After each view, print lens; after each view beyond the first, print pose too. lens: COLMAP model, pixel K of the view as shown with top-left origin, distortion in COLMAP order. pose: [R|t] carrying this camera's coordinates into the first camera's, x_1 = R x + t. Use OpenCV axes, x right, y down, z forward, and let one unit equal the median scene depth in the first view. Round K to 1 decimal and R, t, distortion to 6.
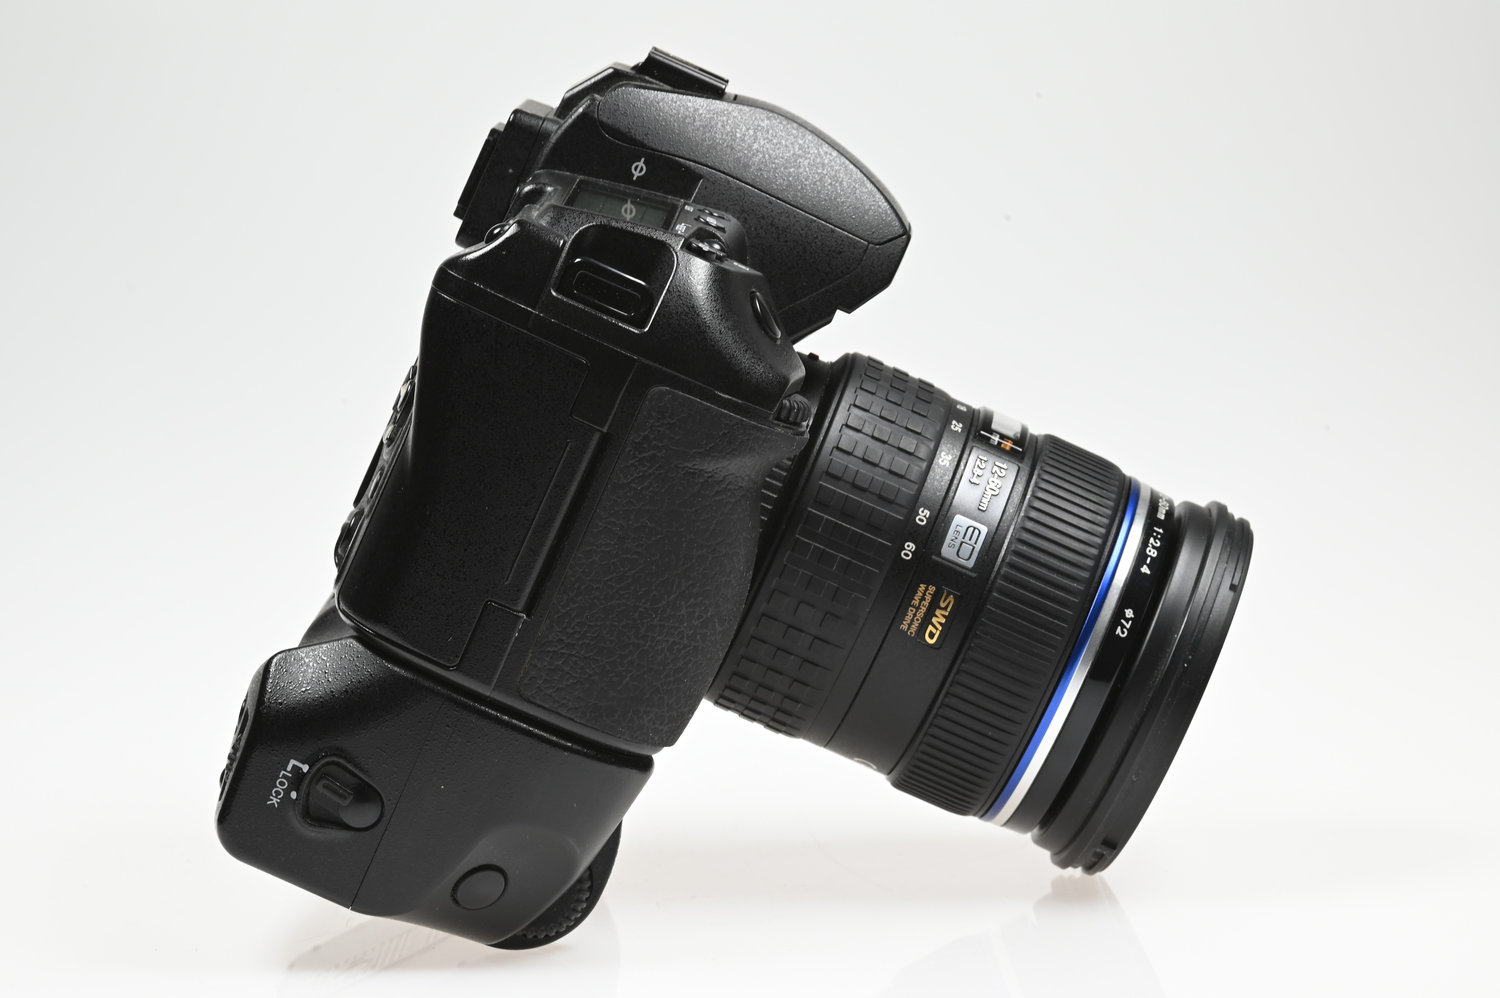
lens RADIAL K [[4551.8, 0, 750.0], [0, 4551.8, 498.5], [0, 0, 1]] dist [0.079492, 0.000000]
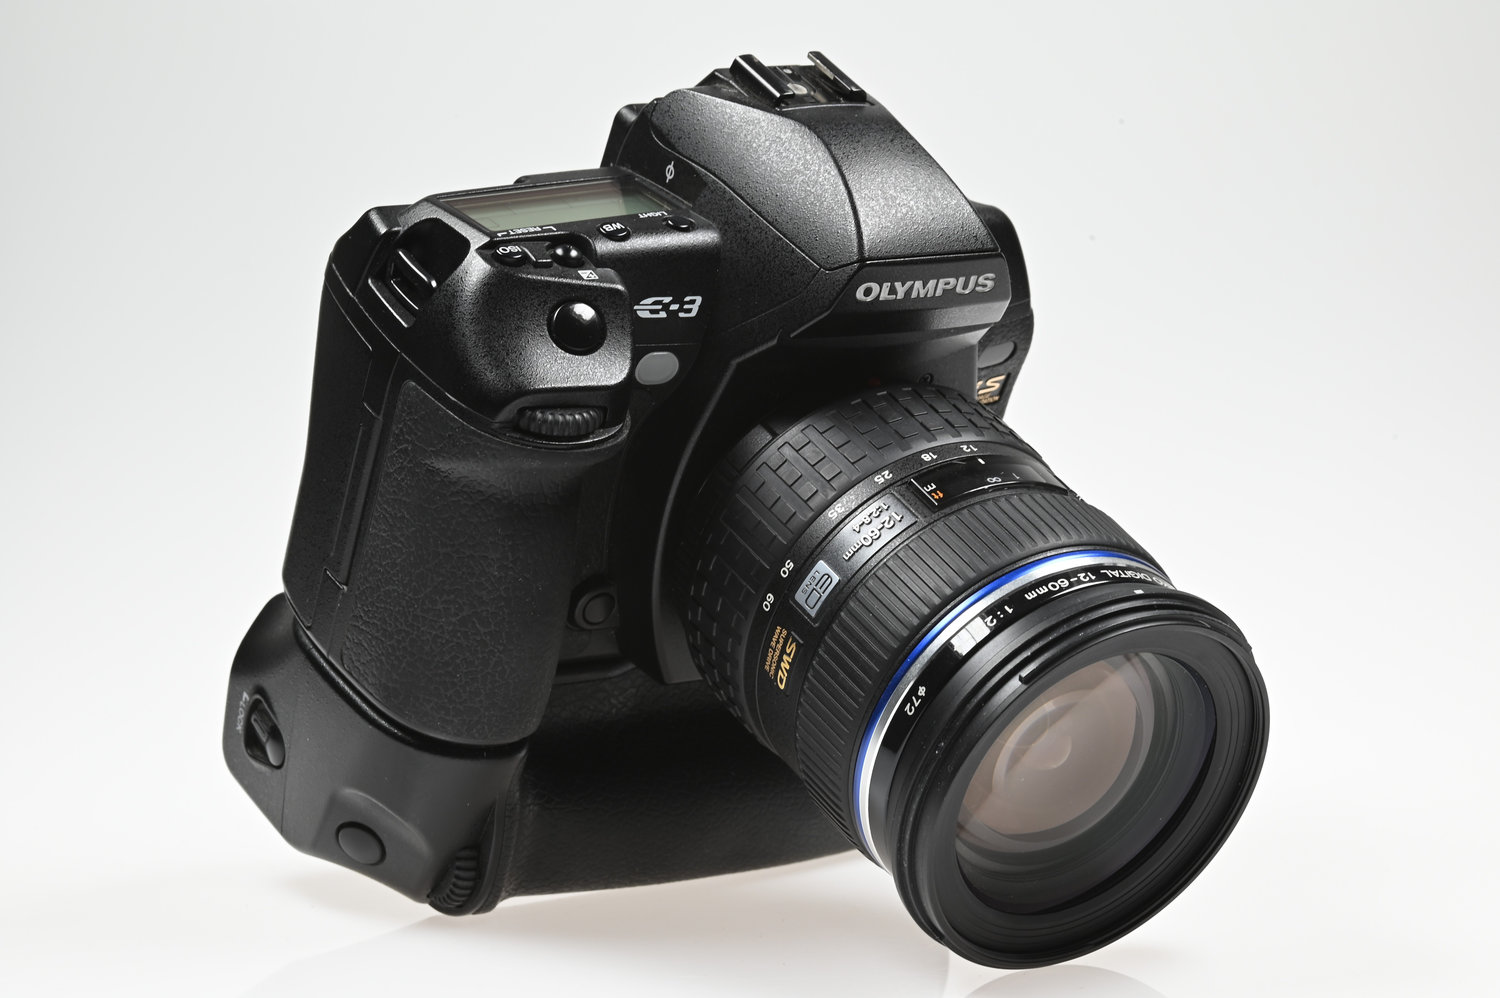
lens RADIAL K [[4551.8, 0, 750.0], [0, 4551.8, 499.2], [0, 0, 1]] dist [0.079492, 0.000000]
pose [[0.649093, 0.129591, -0.749589, 0.747802], [-0.115653, 0.990739, 0.071134, -0.074999], [0.751866, 0.040520, 0.658070, 0.365439]]
